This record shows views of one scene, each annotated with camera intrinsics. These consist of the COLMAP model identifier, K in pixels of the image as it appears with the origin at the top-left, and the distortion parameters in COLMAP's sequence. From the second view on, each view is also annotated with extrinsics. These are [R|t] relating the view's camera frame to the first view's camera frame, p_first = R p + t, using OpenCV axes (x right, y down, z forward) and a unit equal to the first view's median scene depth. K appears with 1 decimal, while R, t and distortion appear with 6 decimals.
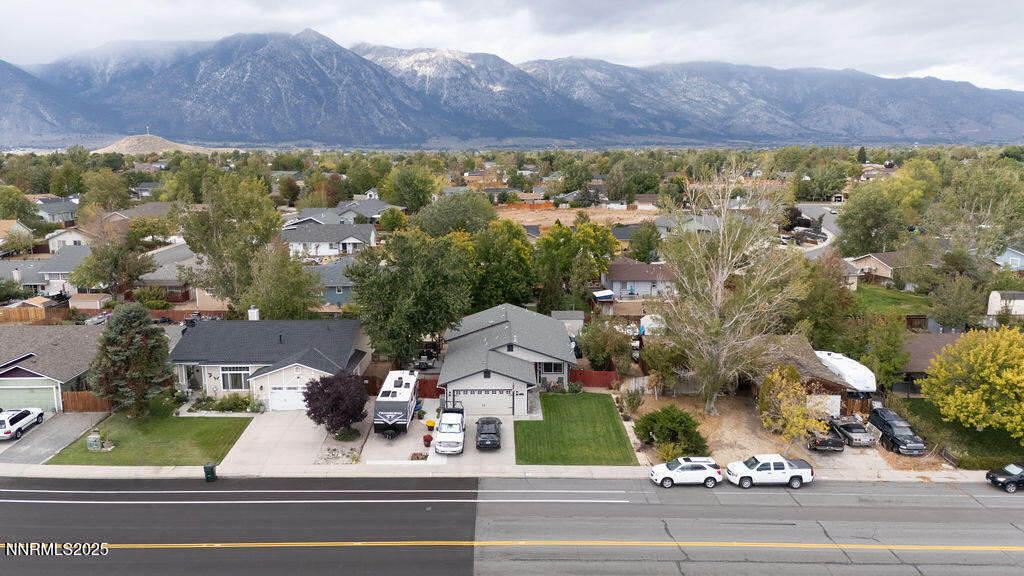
lens RADIAL K [[756.1, 0, 512.0], [0, 756.1, 288.0], [0, 0, 1]] dist [0.091571, -0.106069]
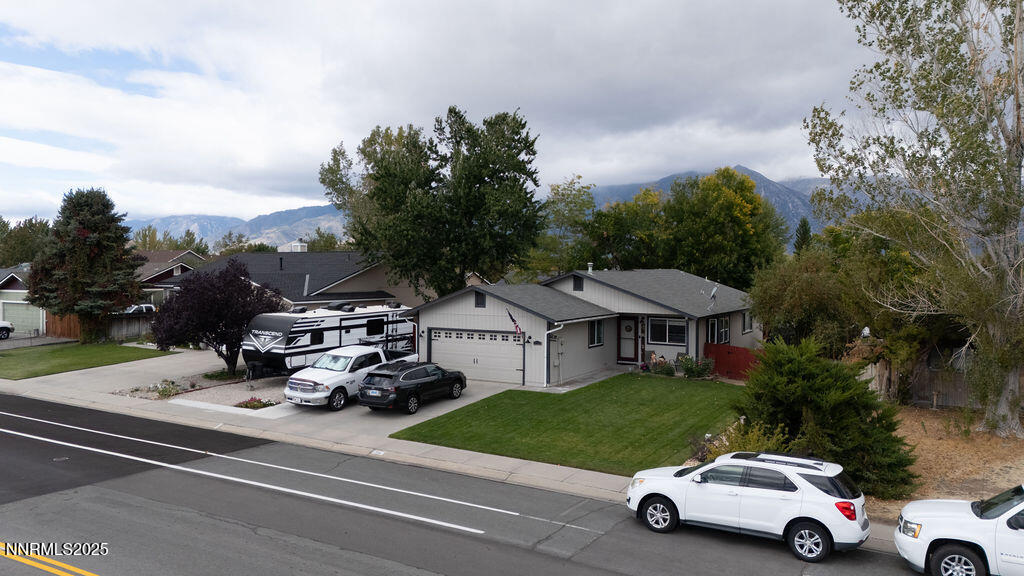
lens RADIAL K [[749.3, 0, 516.7], [0, 749.3, 287.7], [0, 0, 1]] dist [0.089804, -0.106732]
pose [[0.864143, 0.019905, -0.502852, 0.257406], [-0.100378, 0.985956, -0.133471, 0.177876], [0.493133, 0.165813, 0.854006, 0.583880]]
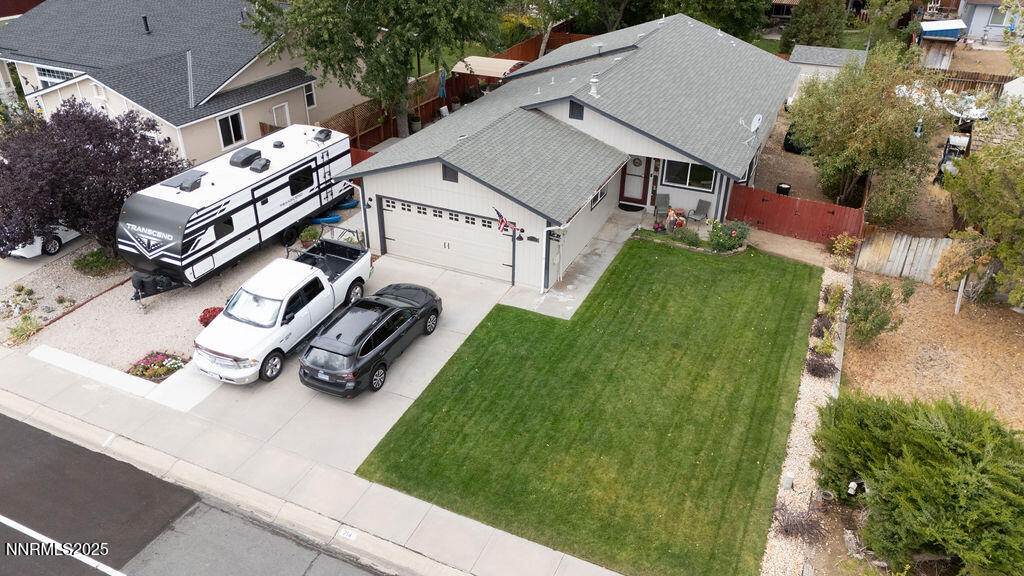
lens RADIAL K [[756.1, 0, 512.0], [0, 756.1, 288.0], [0, 0, 1]] dist [0.091571, -0.106069]
pose [[0.905771, 0.218940, -0.362828, 0.147731], [-0.091054, 0.936749, 0.337951, 0.040151], [0.413869, -0.273069, 0.868415, 0.690926]]
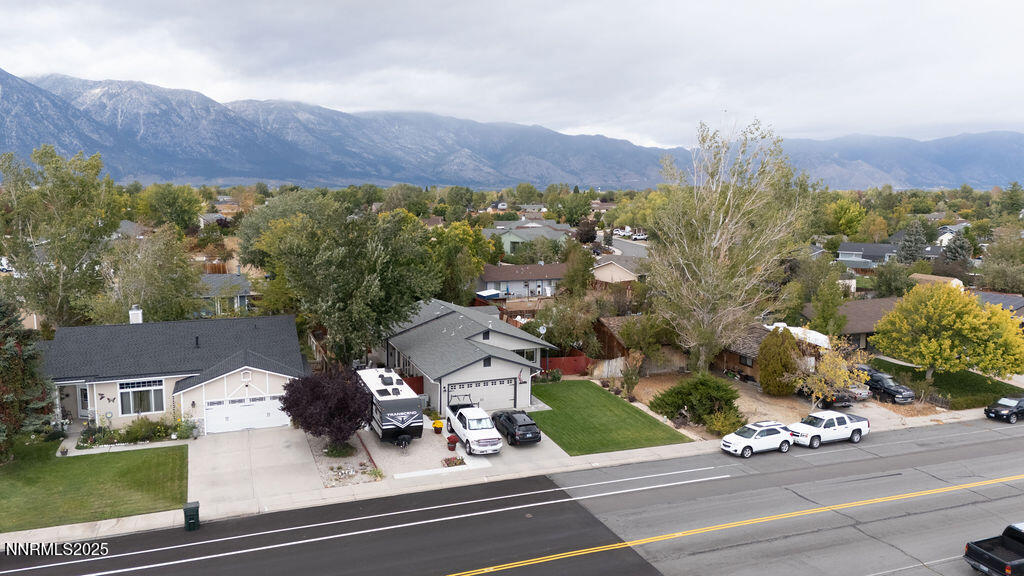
lens RADIAL K [[738.3, 0, 515.8], [0, 738.3, 274.1], [0, 0, 1]] dist [0.083186, -0.088911]
pose [[0.933558, -0.032151, 0.356983, -0.303892], [0.056342, 0.996750, -0.057572, 0.067483], [-0.353971, 0.073860, 0.932335, 0.215732]]
